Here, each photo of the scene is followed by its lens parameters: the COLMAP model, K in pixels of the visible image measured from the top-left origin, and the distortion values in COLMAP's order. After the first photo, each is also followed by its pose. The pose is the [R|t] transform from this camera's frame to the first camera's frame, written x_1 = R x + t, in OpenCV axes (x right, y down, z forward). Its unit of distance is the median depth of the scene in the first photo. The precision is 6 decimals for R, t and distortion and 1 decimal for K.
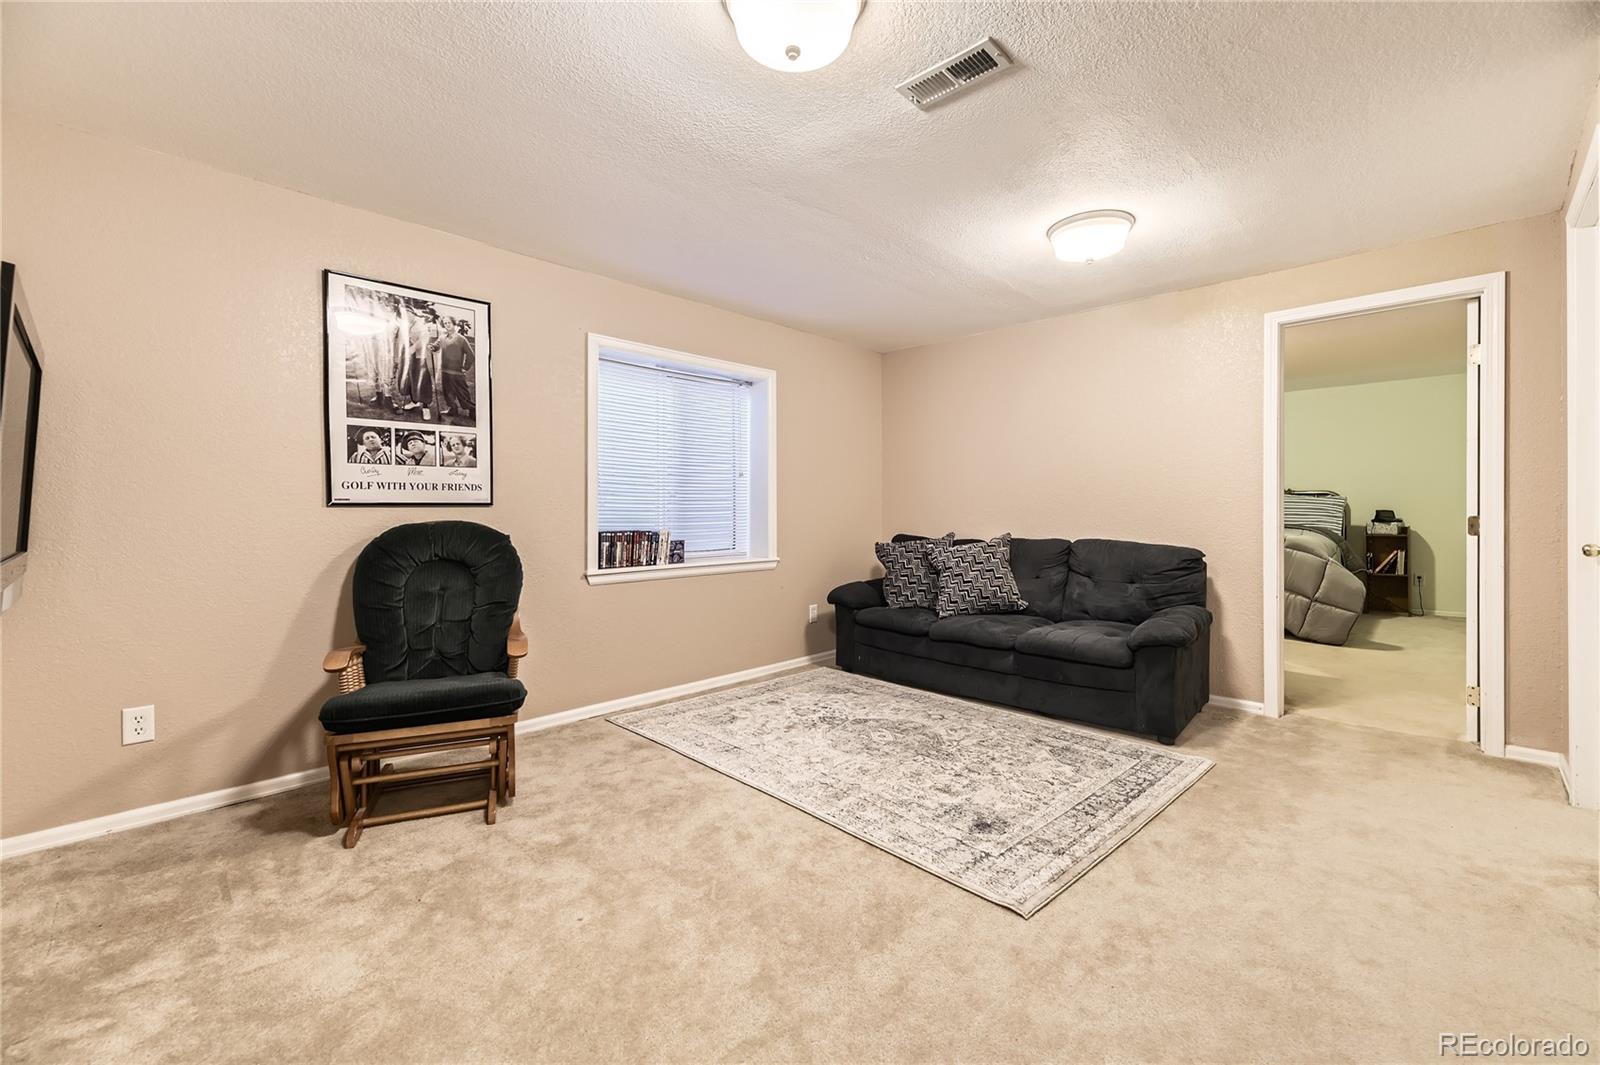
lens RADIAL K [[623.8, 0, 800.0], [0, 623.8, 532.5], [0, 0, 1]] dist [0.000978, 0.000034]
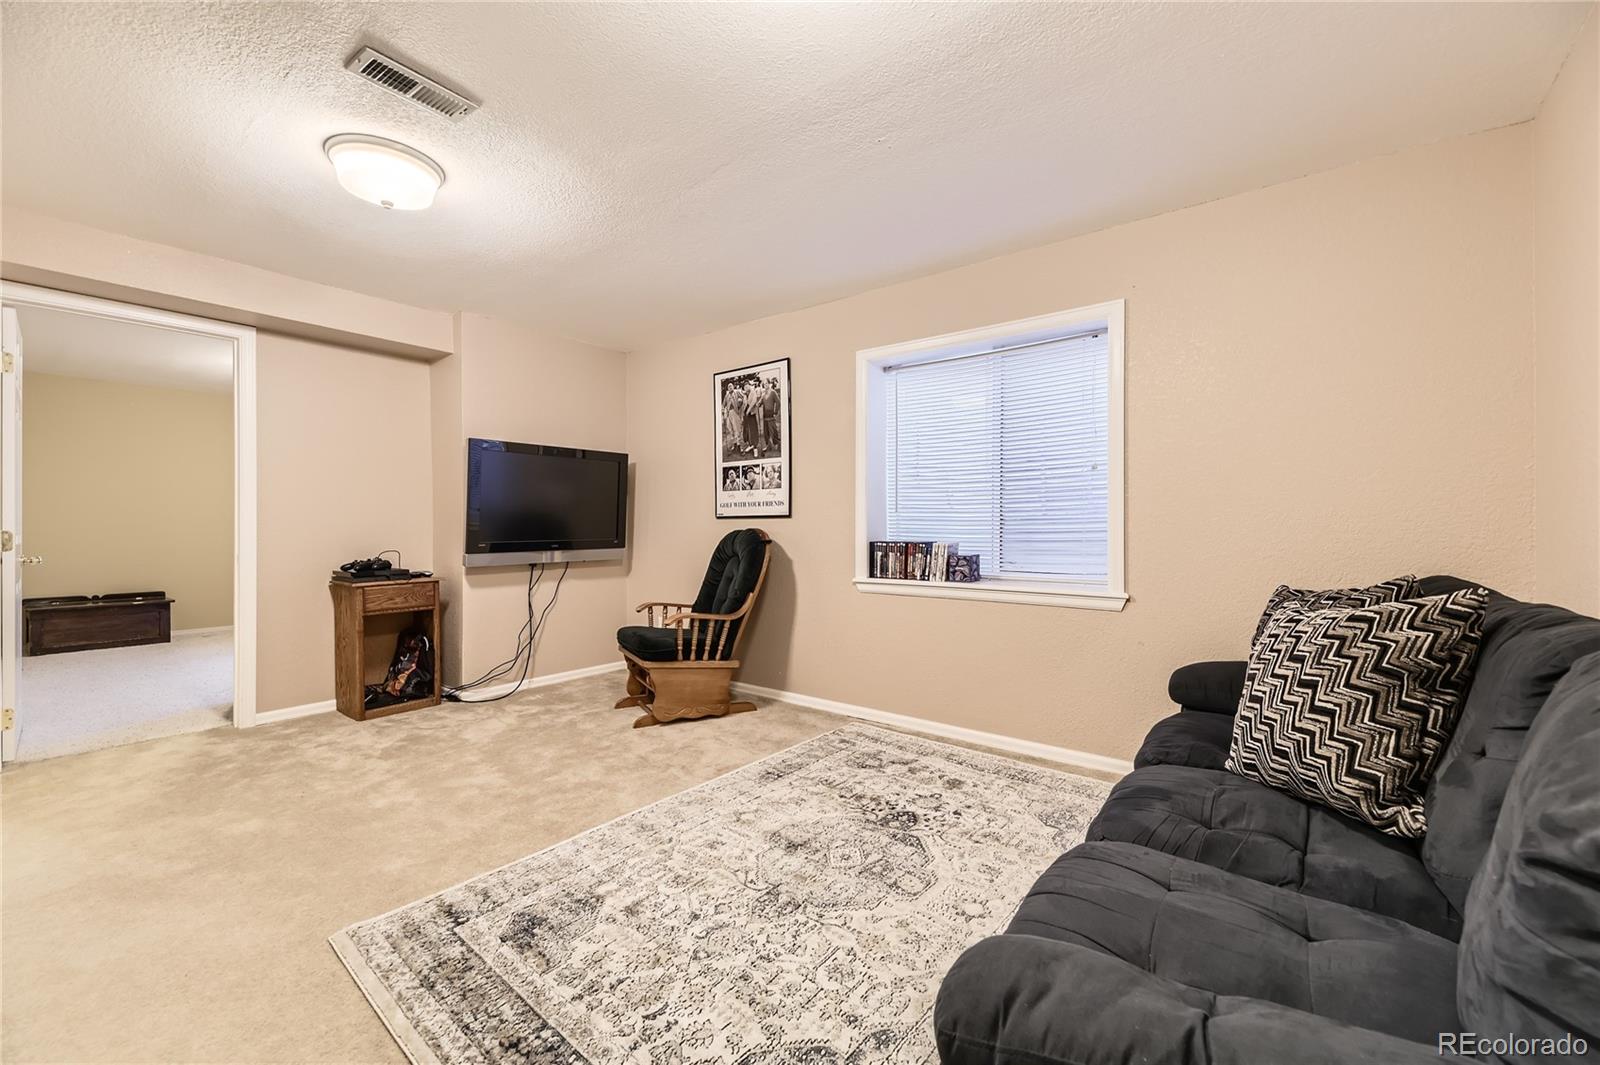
lens RADIAL K [[623.8, 0, 800.0], [0, 623.8, 532.5], [0, 0, 1]] dist [0.000978, 0.000034]
pose [[0.168232, 0.016677, -0.985606, 0.762898], [-0.030141, 0.999476, 0.011767, -0.027373], [0.985286, 0.027728, 0.168647, 0.813950]]
